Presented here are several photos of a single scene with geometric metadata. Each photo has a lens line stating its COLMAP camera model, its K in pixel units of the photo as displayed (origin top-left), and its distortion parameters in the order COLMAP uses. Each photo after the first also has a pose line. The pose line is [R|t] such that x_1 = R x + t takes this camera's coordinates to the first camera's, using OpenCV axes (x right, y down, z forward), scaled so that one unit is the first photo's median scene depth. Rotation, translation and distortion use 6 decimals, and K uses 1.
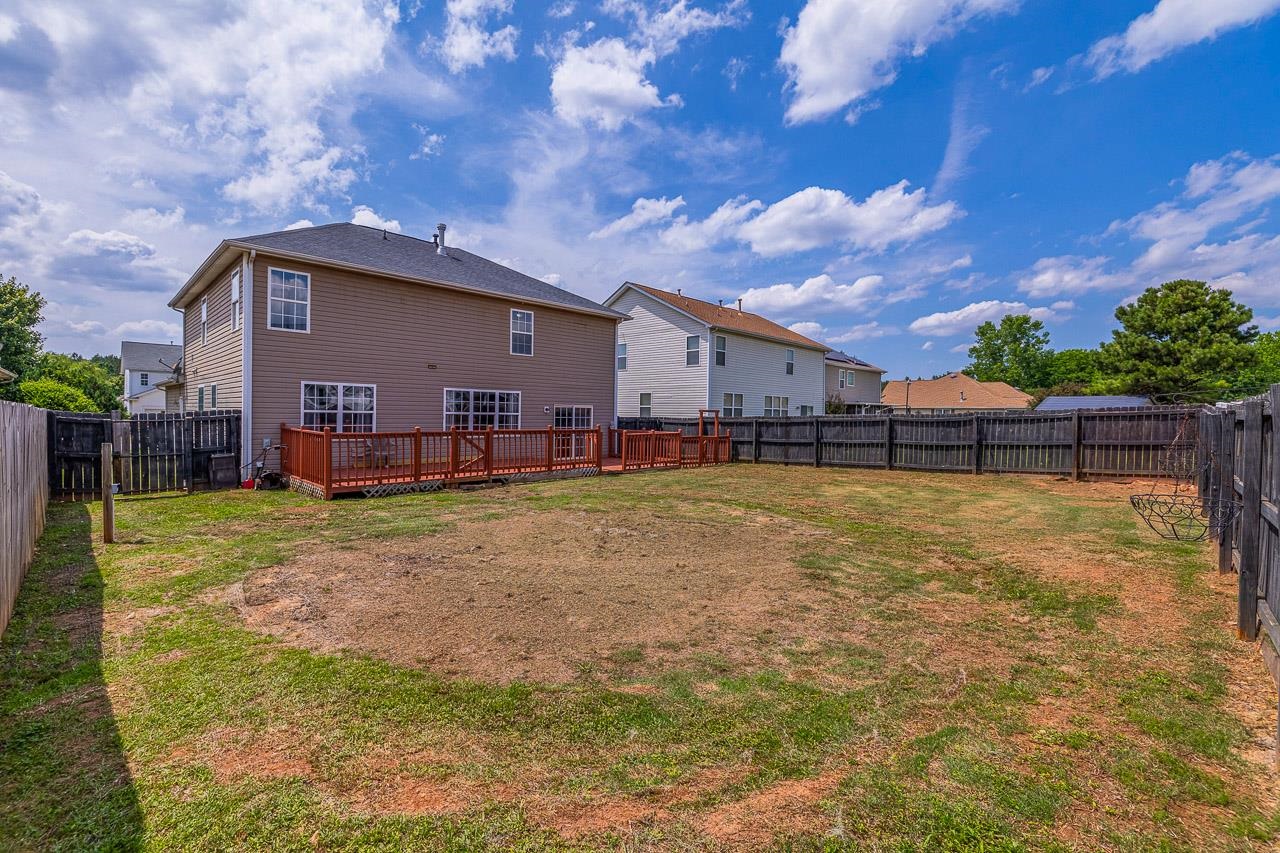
lens RADIAL K [[553.6, 0, 636.1], [0, 553.6, 422.3], [0, 0, 1]] dist [-0.000328, 0.000141]
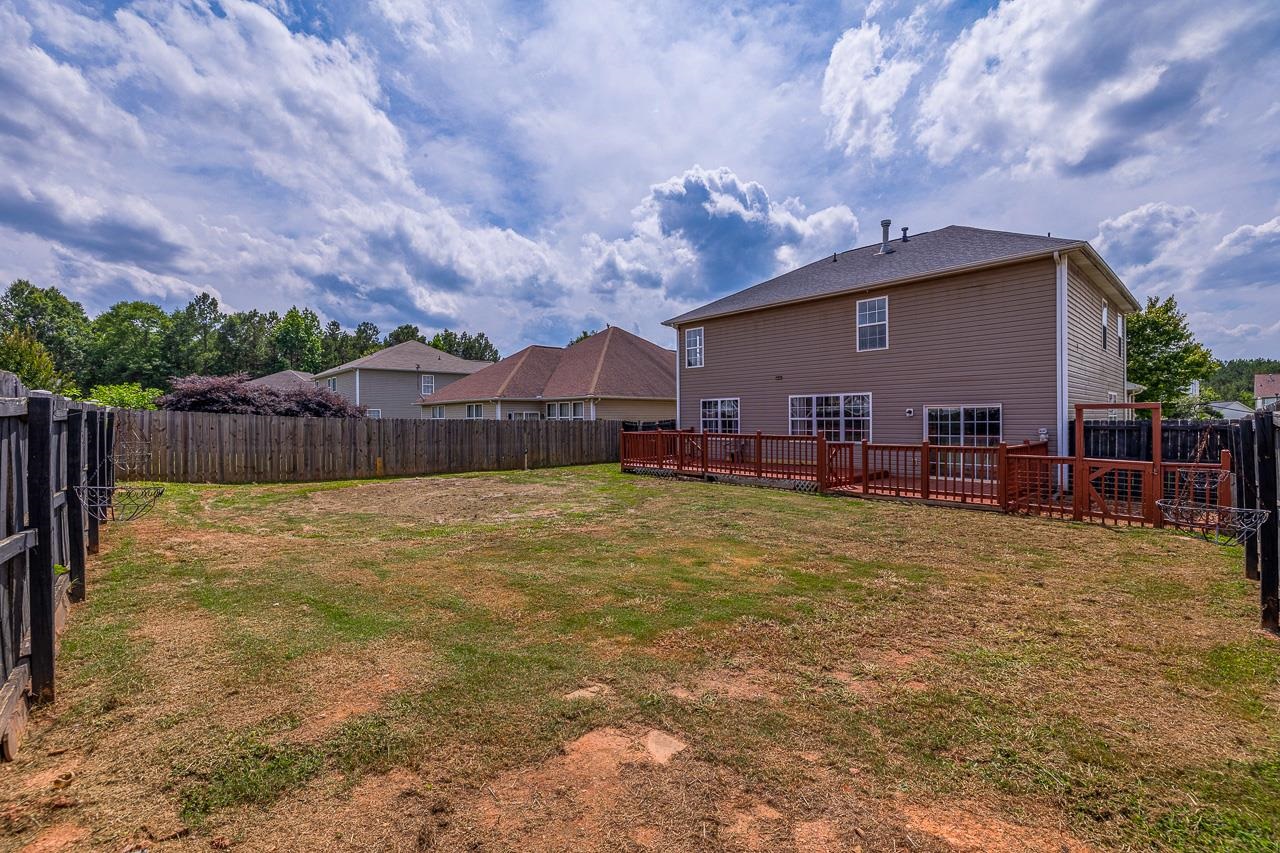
lens RADIAL K [[553.6, 0, 636.1], [0, 553.6, 422.3], [0, 0, 1]] dist [-0.000328, 0.000141]
pose [[-0.048671, -0.006382, -0.998794, 0.734536], [-0.008112, 0.999949, -0.005994, -0.001042], [0.998782, 0.007811, -0.048720, 0.735240]]
